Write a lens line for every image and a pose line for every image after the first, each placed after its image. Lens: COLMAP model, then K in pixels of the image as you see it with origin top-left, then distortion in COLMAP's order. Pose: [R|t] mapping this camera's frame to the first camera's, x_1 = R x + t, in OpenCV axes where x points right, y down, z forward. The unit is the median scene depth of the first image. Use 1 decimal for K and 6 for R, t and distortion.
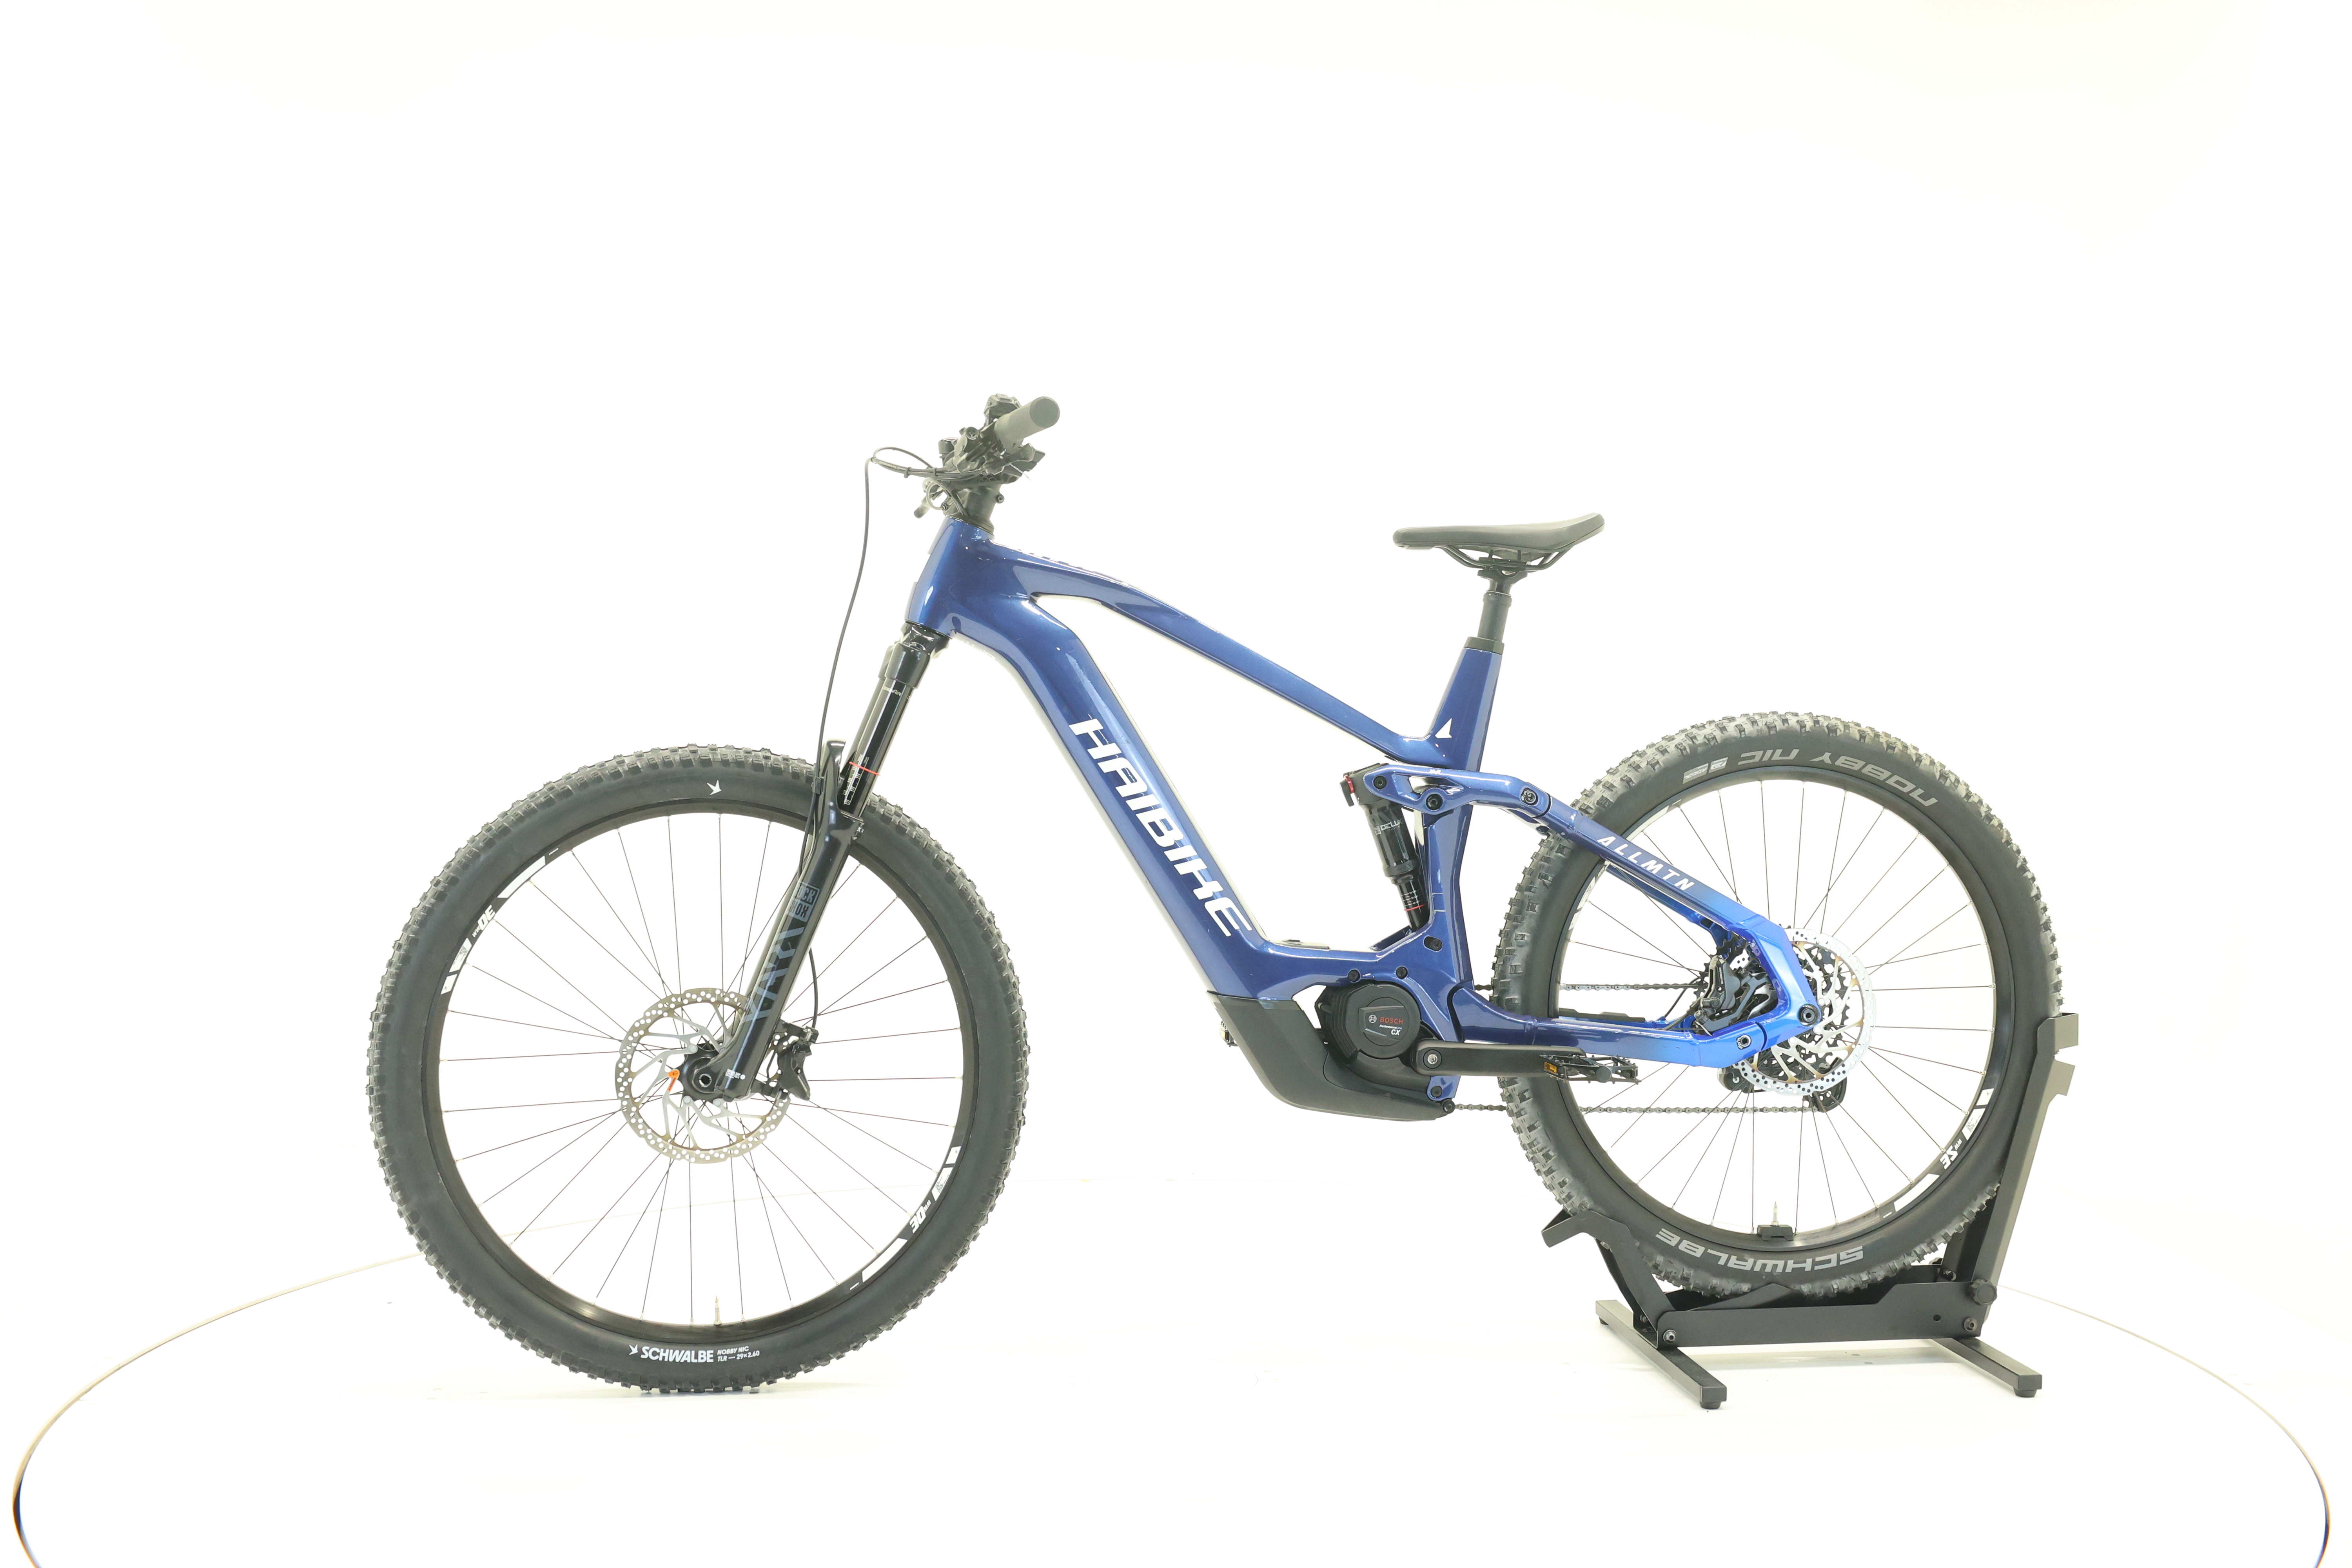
lens RADIAL K [[2499.5, 0, 1176.0], [0, 2499.5, 784.0], [0, 0, 1]] dist [0.001806, -0.003007]
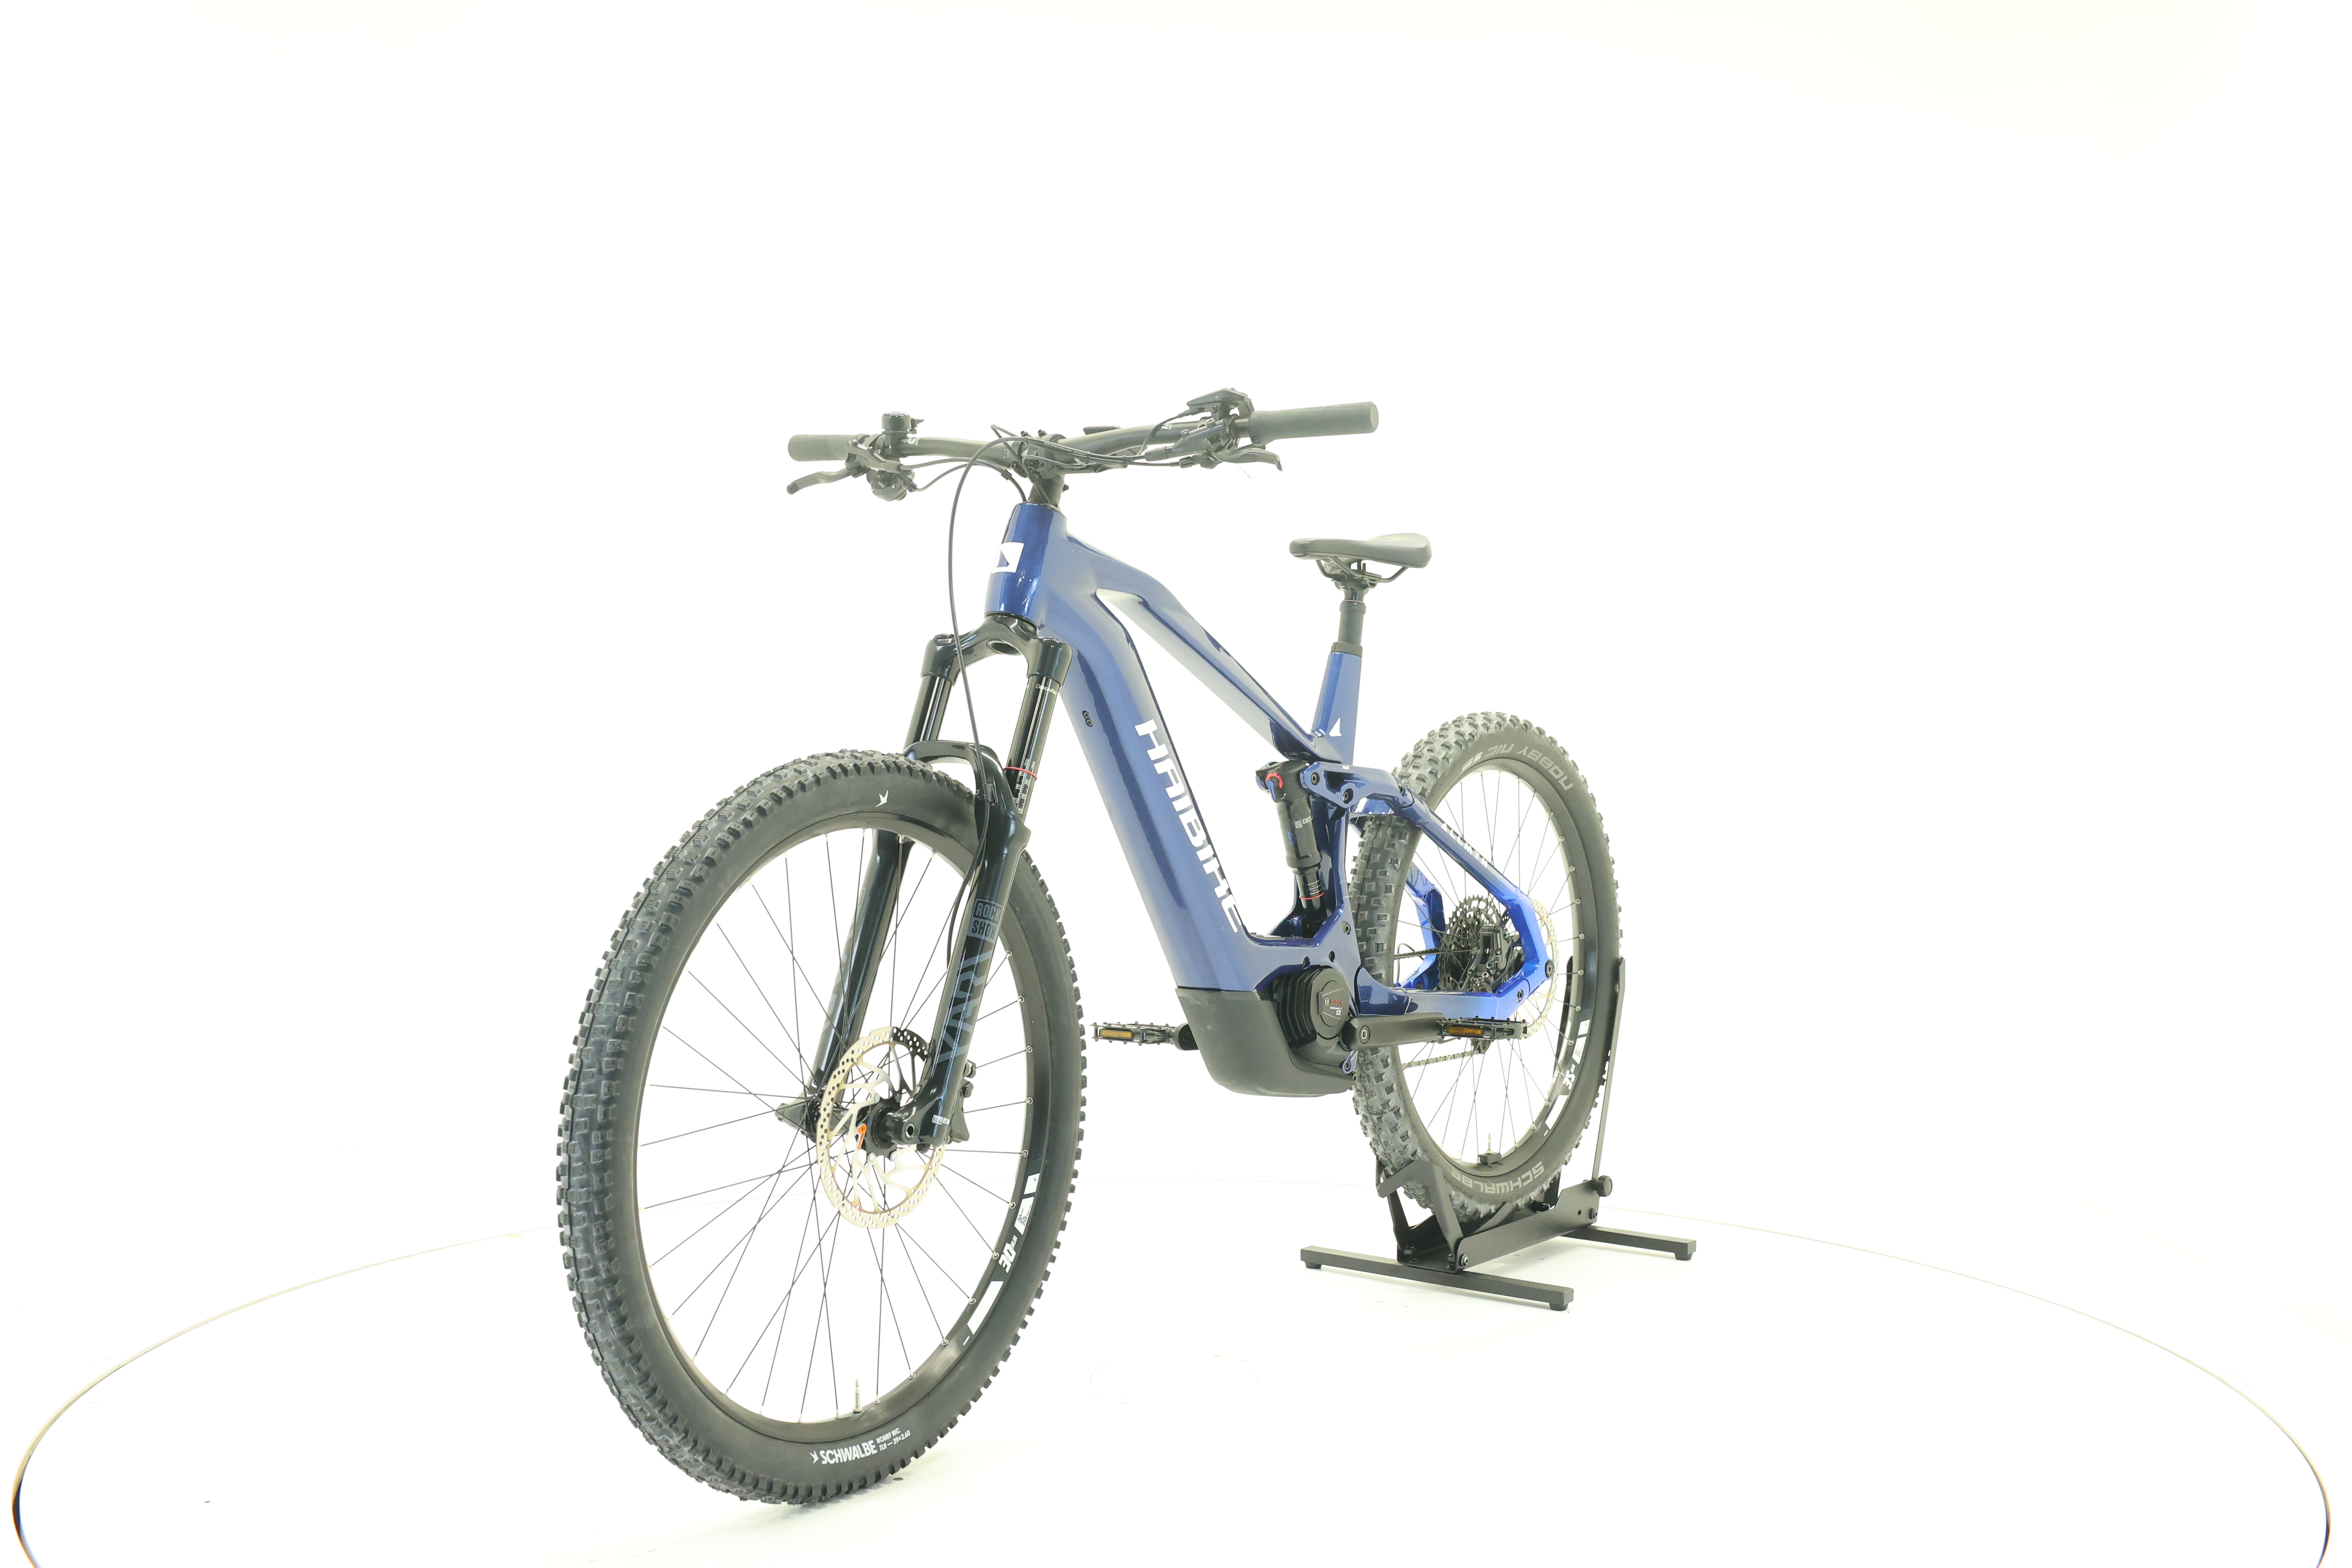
lens RADIAL K [[2499.5, 0, 1176.0], [0, 2499.5, 784.0], [0, 0, 1]] dist [0.001806, -0.003007]
pose [[0.698029, -0.020596, 0.715773, -0.701793], [0.020489, 0.999751, 0.008786, -0.008709], [-0.715776, 0.008533, 0.698278, 0.296215]]
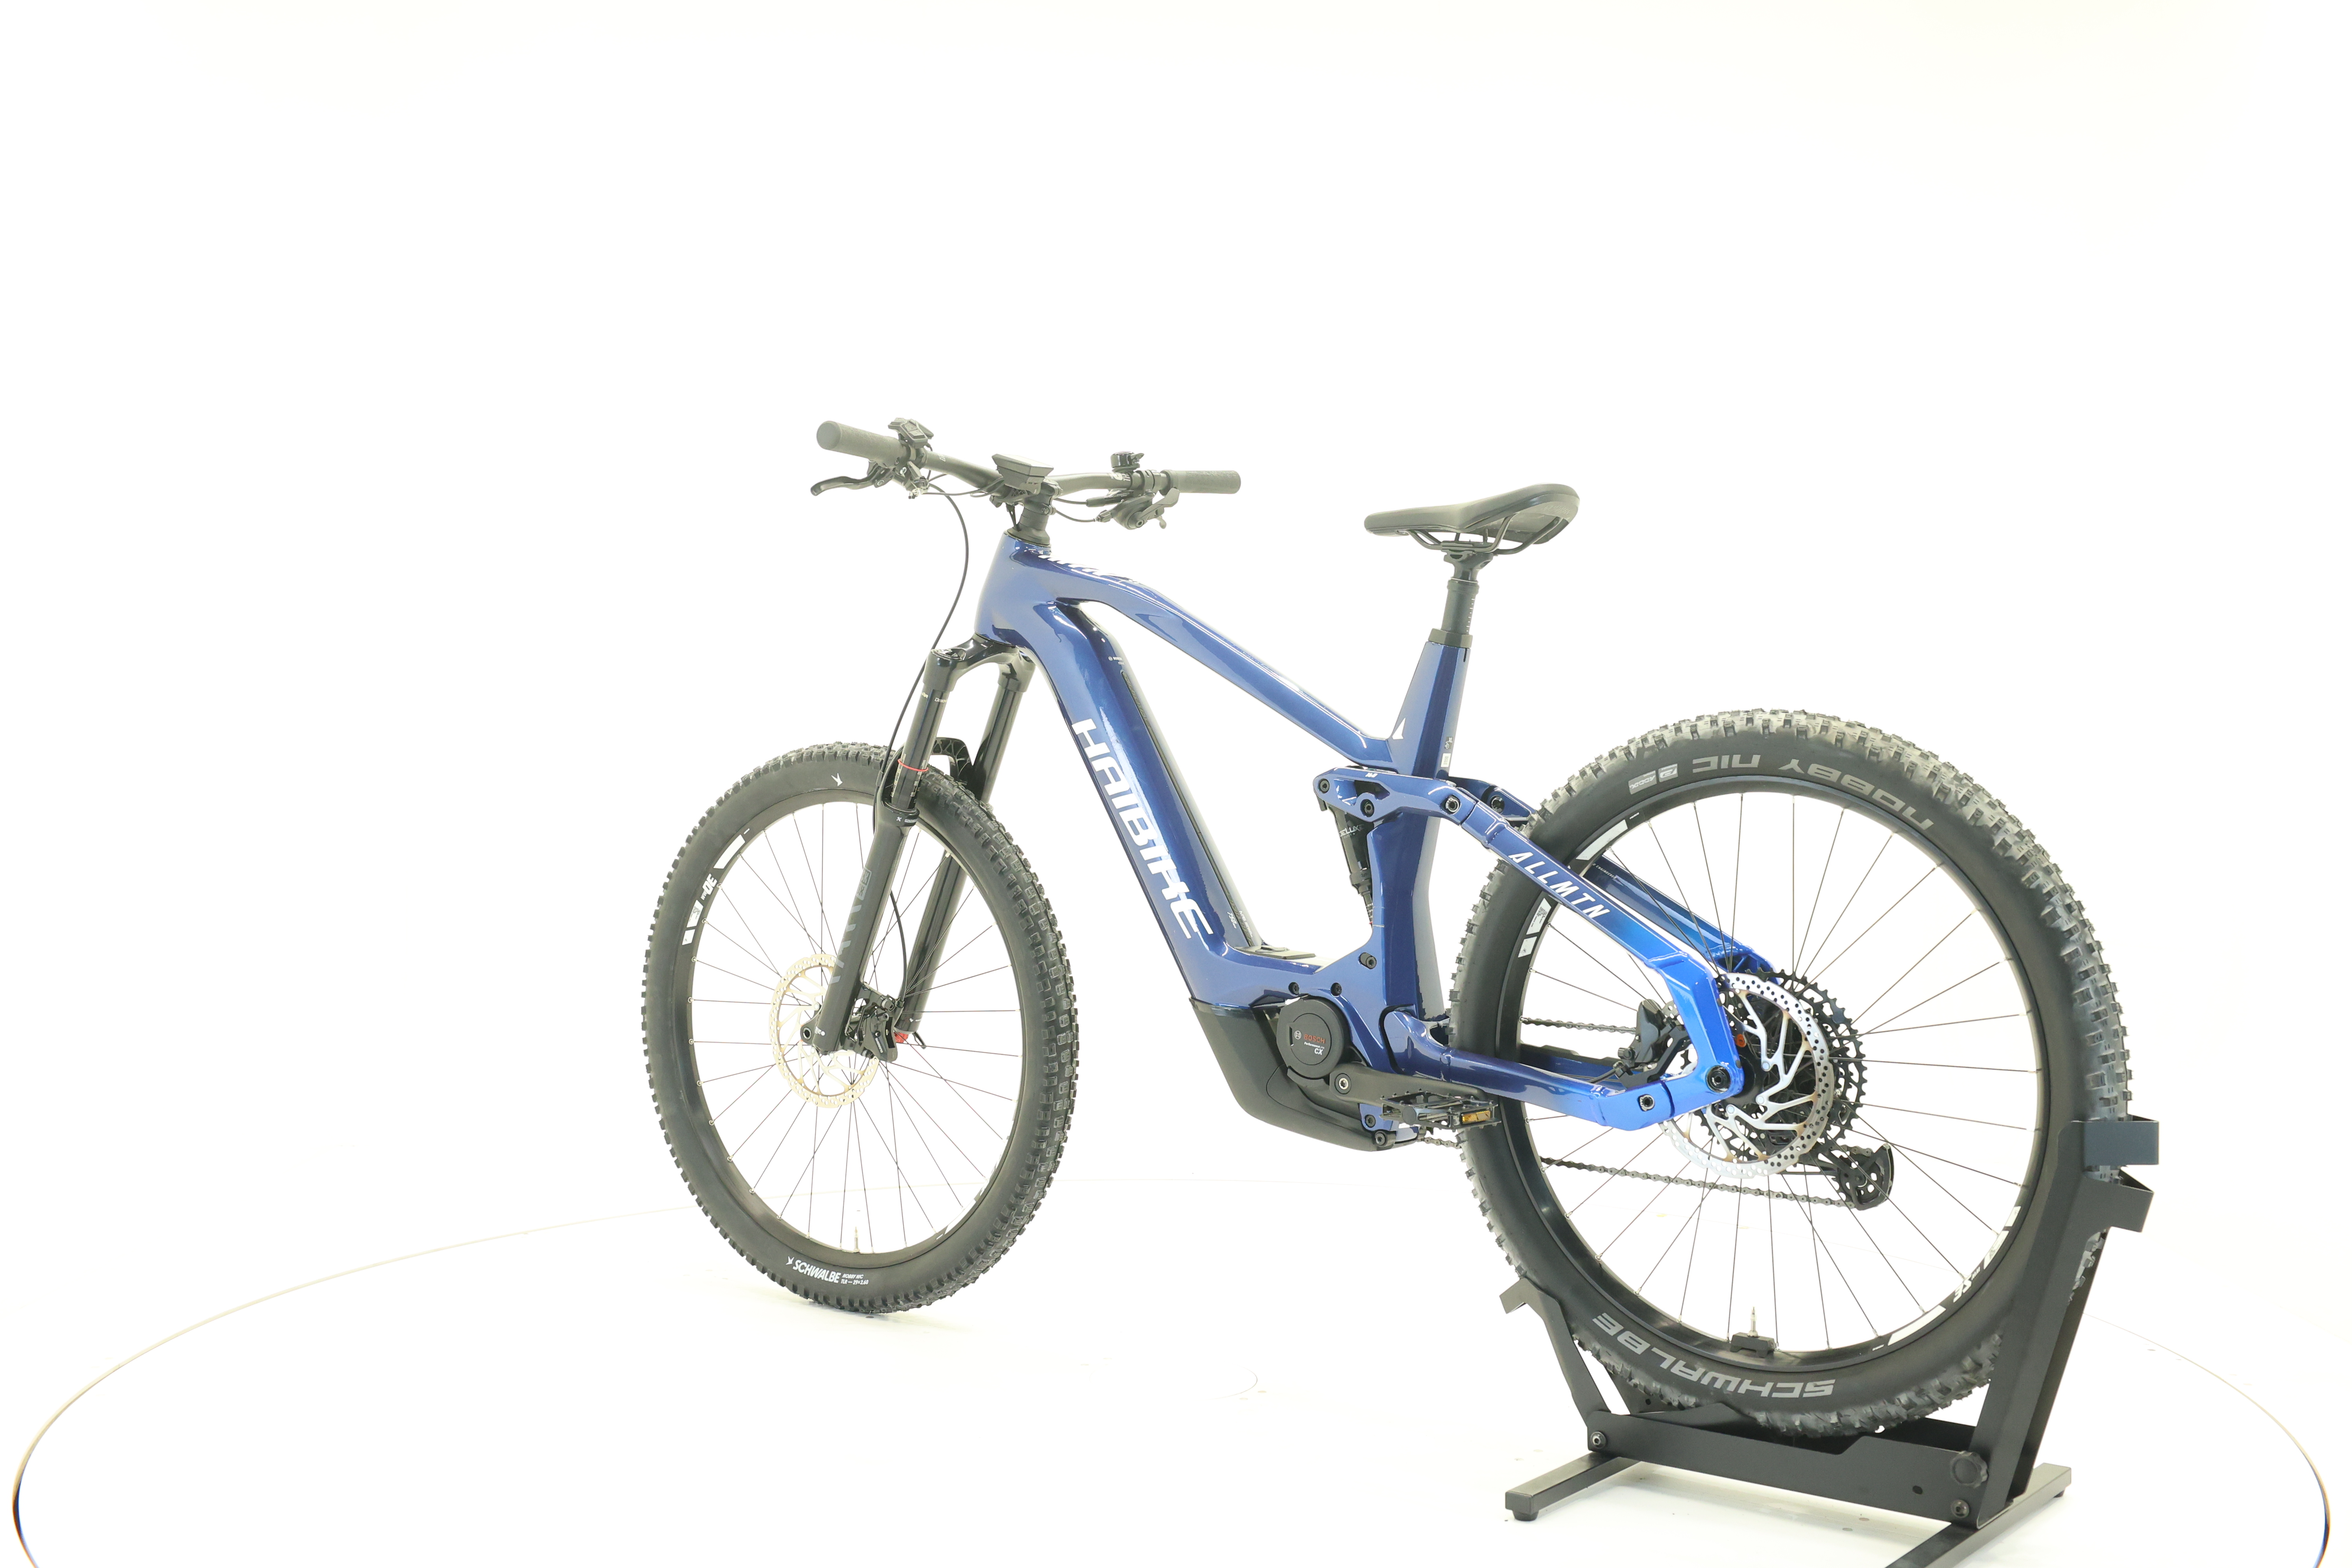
lens RADIAL K [[2499.5, 0, 1176.0], [0, 2499.5, 784.0], [0, 0, 1]] dist [0.001806, -0.003007]
pose [[0.701230, 0.015301, -0.712771, 0.699251], [-0.023748, 0.999716, -0.001902, 0.001811], [0.712540, 0.018261, 0.701394, 0.292226]]
